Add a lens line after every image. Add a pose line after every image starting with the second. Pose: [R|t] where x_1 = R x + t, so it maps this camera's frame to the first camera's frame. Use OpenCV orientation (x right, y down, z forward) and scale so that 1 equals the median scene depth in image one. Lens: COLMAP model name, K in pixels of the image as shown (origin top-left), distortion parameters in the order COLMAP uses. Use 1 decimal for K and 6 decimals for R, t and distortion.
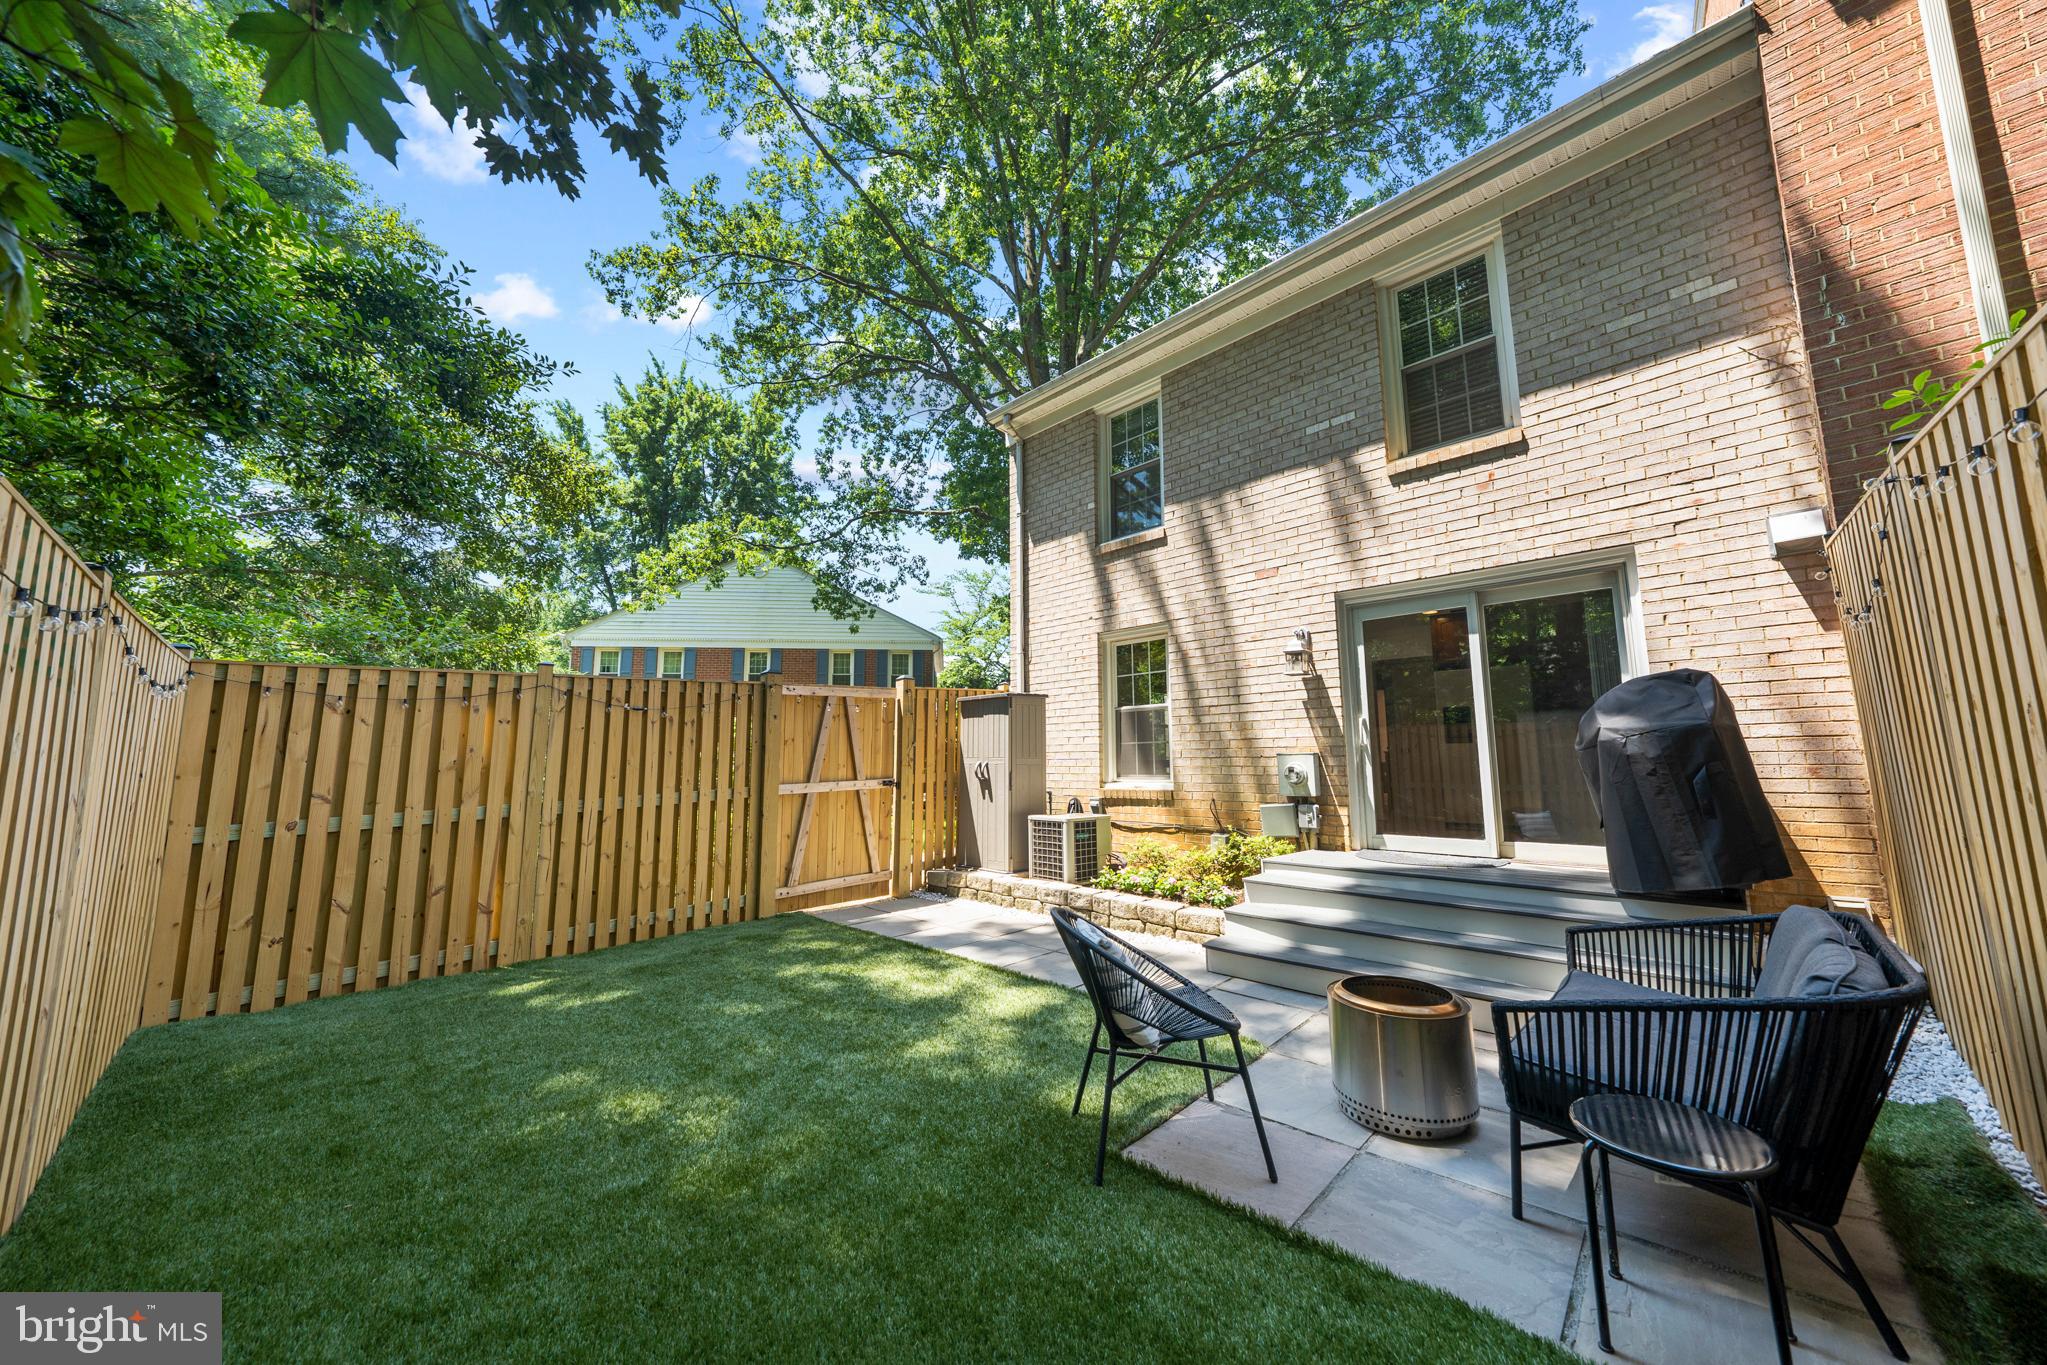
lens RADIAL K [[712.3, 0, 1018.7], [0, 712.3, 677.7], [0, 0, 1]] dist [-0.002172, -0.000047]
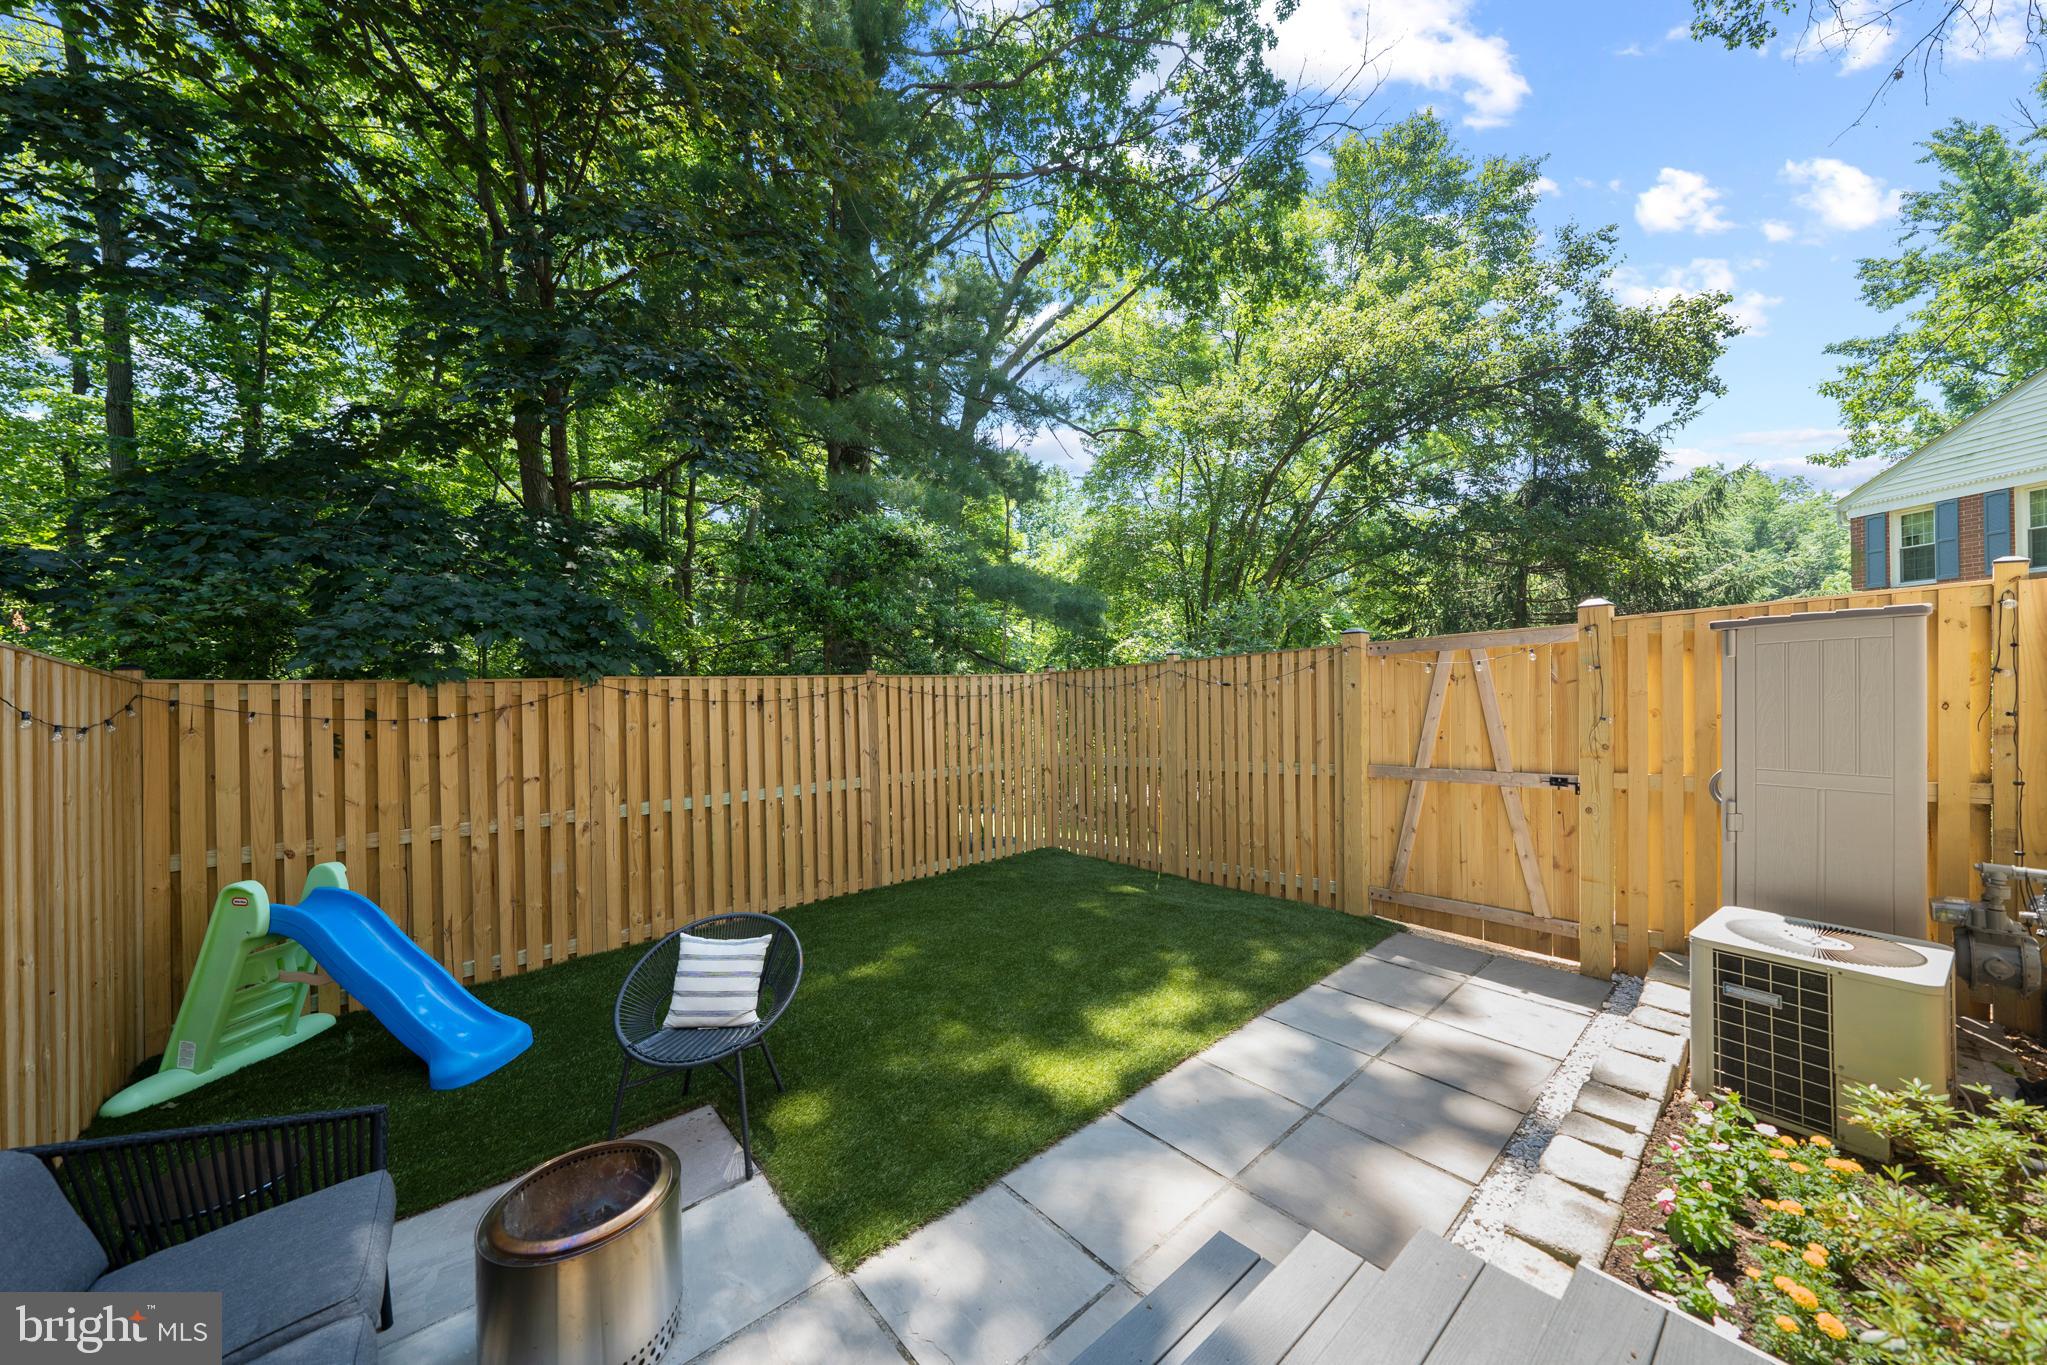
lens RADIAL K [[712.3, 0, 1022.7], [0, 712.3, 675.7], [0, 0, 1]] dist [-0.002172, -0.000047]
pose [[-0.088037, 0.011839, -0.996047, 0.790163], [0.141914, 0.989879, -0.000778, -0.020849], [0.985956, -0.141421, -0.088826, 1.026867]]
